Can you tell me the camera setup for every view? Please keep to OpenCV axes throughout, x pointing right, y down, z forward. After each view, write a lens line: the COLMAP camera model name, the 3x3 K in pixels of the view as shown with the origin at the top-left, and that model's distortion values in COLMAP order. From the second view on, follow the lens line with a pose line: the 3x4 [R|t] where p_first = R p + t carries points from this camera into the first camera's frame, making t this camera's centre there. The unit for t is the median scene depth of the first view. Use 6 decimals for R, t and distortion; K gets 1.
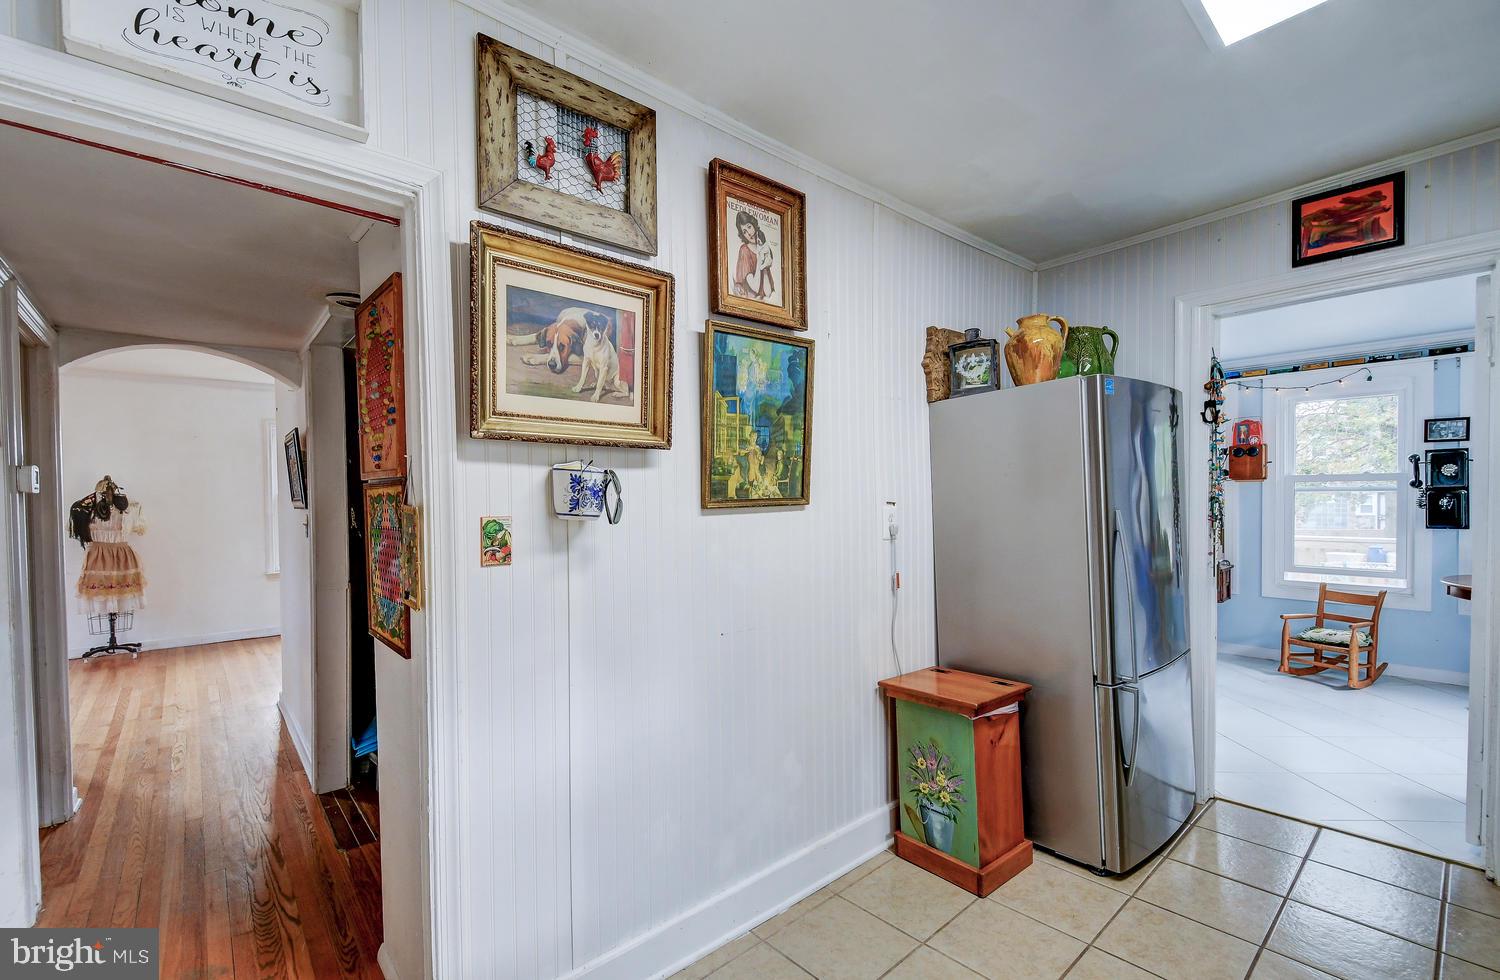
lens RADIAL K [[636.6, 0, 747.6], [0, 636.6, 509.2], [0, 0, 1]] dist [0.033905, -0.018337]
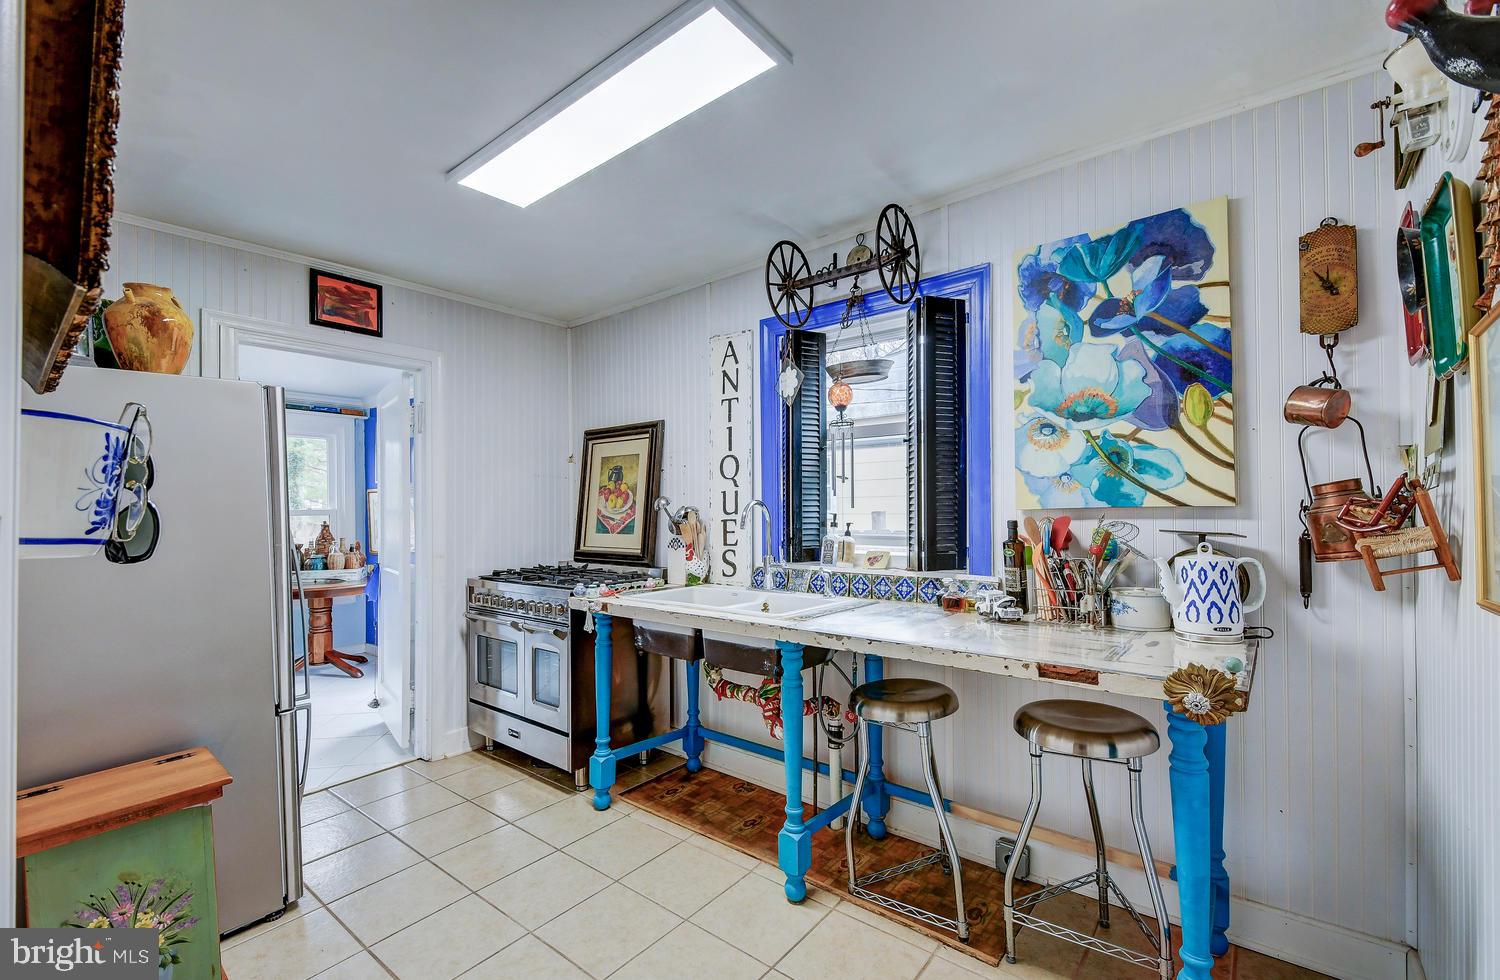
lens RADIAL K [[636.6, 0, 747.6], [0, 636.6, 509.2], [0, 0, 1]] dist [0.033905, -0.018337]
pose [[-0.167133, 0.013995, 0.985835, -0.474438], [0.037368, 0.999271, -0.007851, 0.005985], [-0.985226, 0.035526, -0.167534, 0.439583]]
